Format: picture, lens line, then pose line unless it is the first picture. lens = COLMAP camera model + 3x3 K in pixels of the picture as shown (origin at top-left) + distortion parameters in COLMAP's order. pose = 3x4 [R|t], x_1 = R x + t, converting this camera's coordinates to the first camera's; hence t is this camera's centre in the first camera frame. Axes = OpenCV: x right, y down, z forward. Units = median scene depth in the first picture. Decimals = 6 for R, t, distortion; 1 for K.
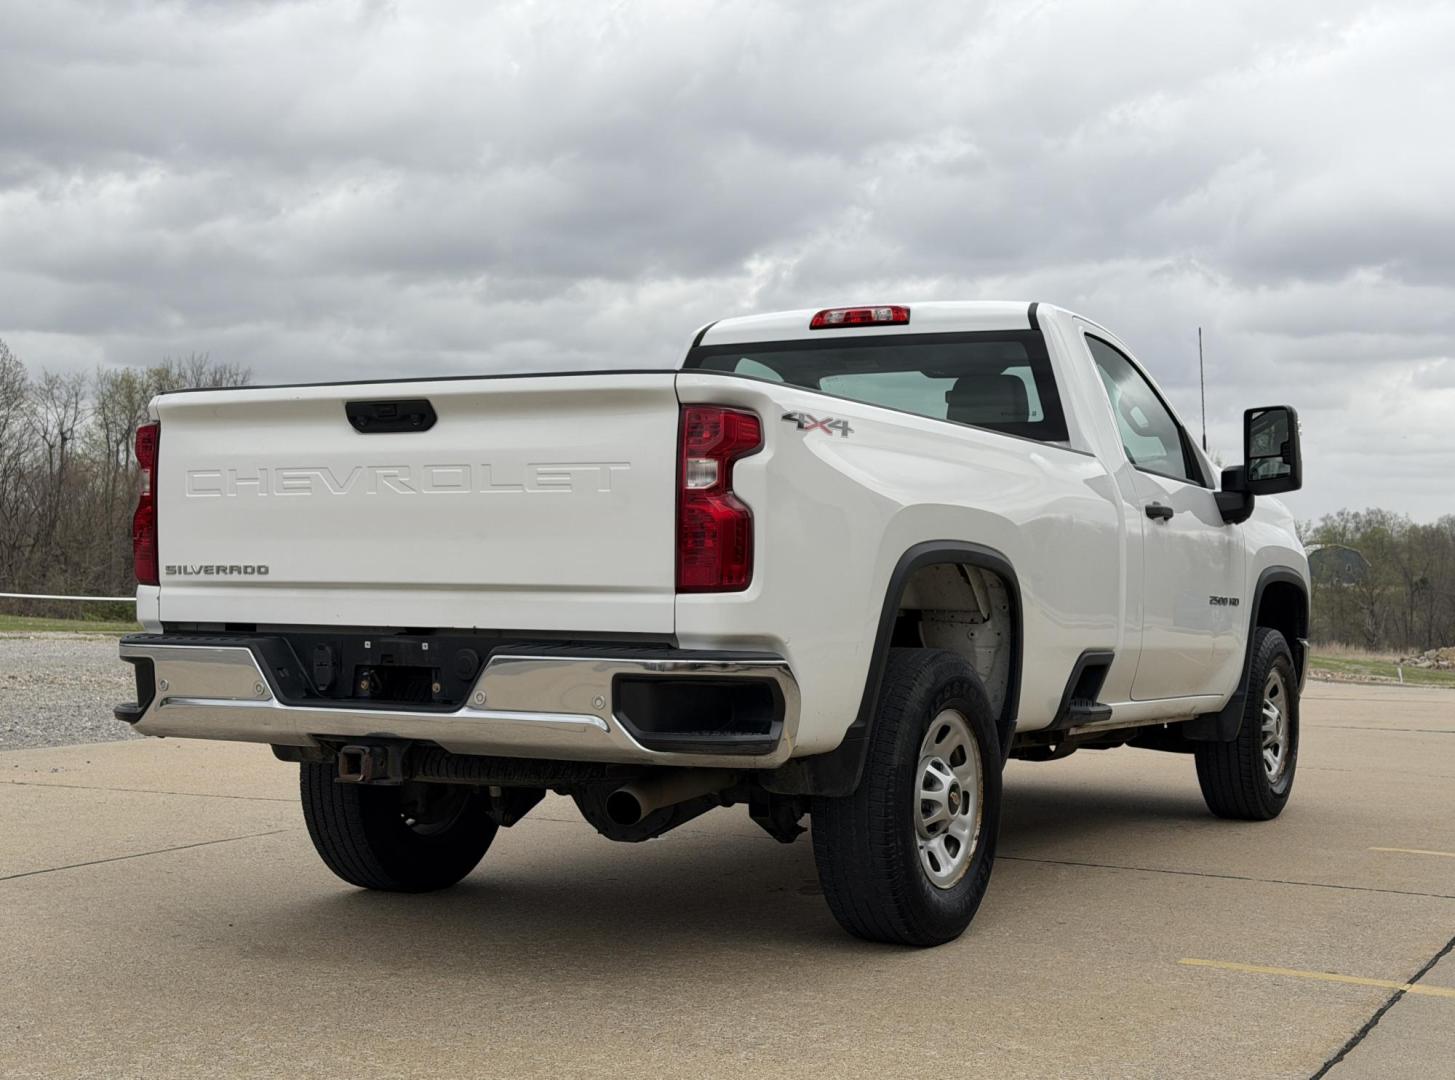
lens RADIAL K [[2032.6, 0, 727.5], [0, 2032.6, 540.0], [0, 0, 1]] dist [0.128580, -0.015672]
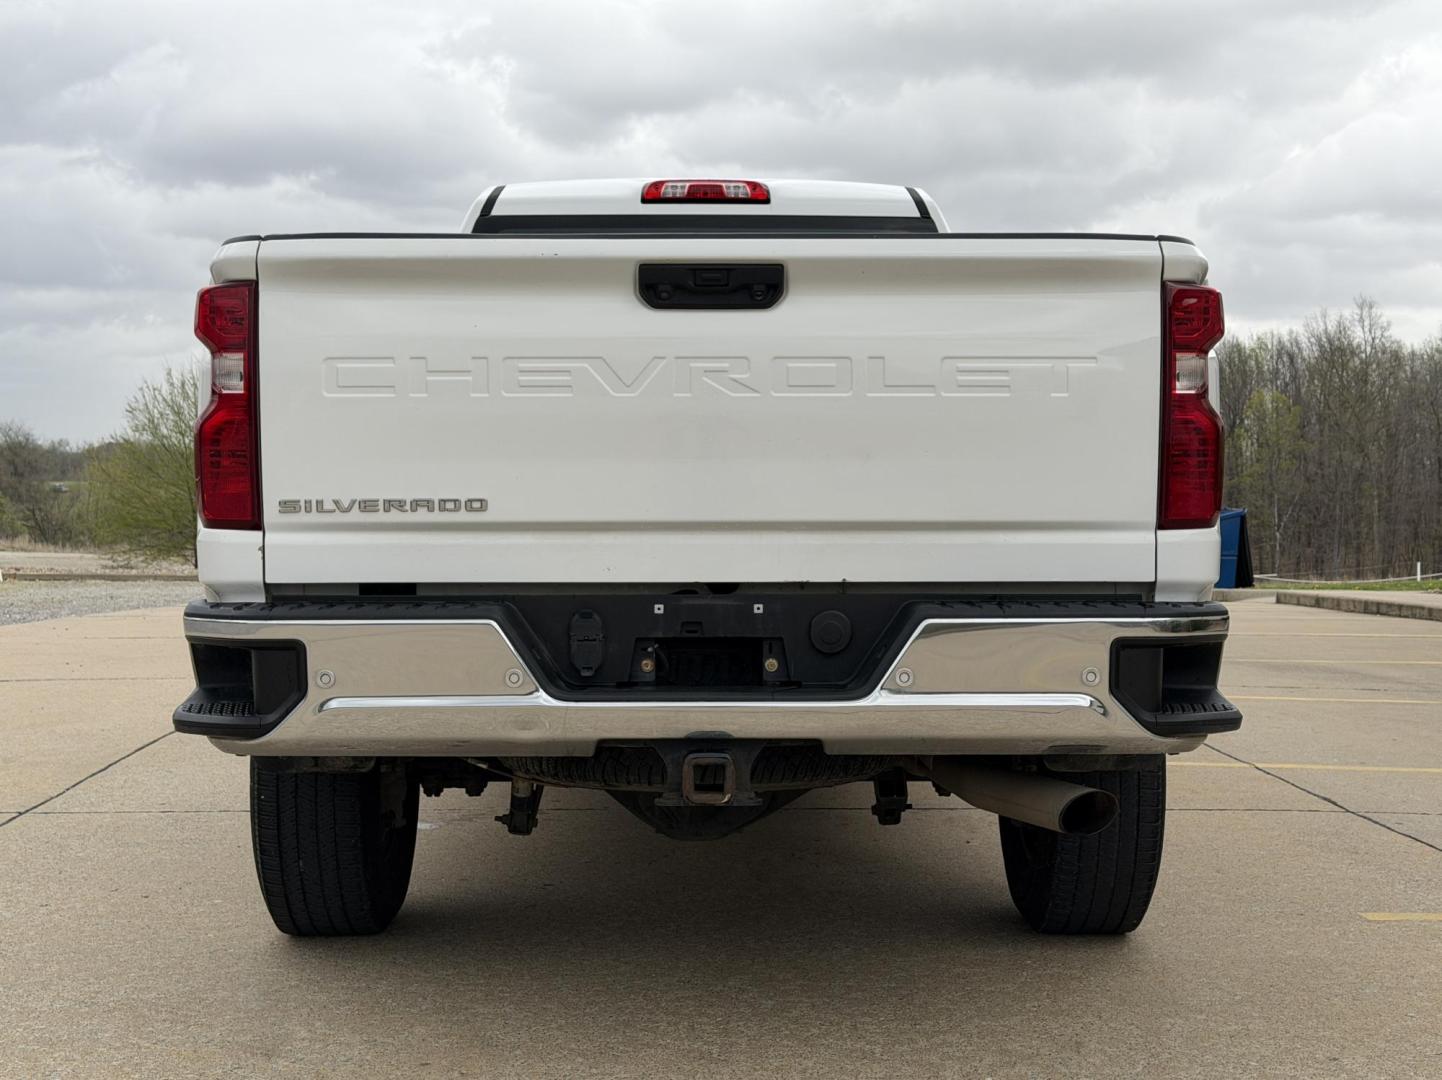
lens RADIAL K [[2012.0, 0, 721.0], [0, 2012.0, 540.0], [0, 0, 1]] dist [0.208821, -1.629265]
pose [[0.871960, -0.022772, 0.489047, -0.484838], [0.001000, 0.998998, 0.044734, -0.003842], [-0.489576, -0.038518, 0.871110, 0.369372]]
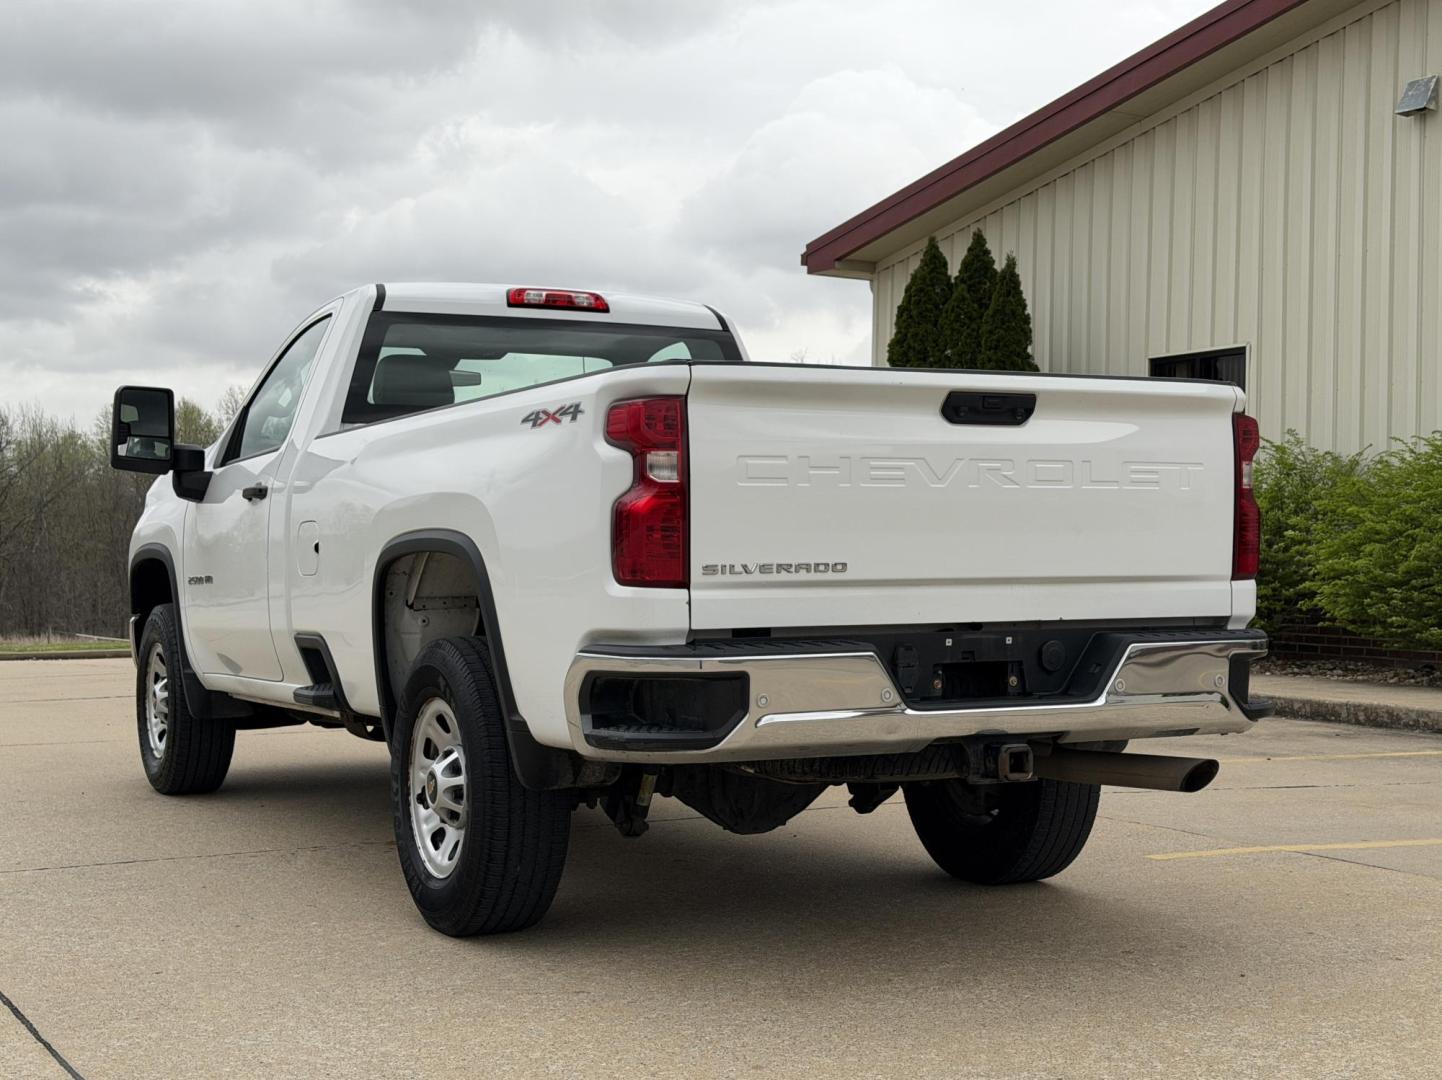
lens RADIAL K [[2012.0, 0, 721.0], [0, 2012.0, 540.0], [0, 0, 1]] dist [0.208821, -1.629265]
pose [[0.563313, -0.010688, 0.826175, -0.997461], [-0.003888, 0.999871, 0.015585, -0.011402], [-0.826235, -0.011992, 0.563198, 0.534805]]
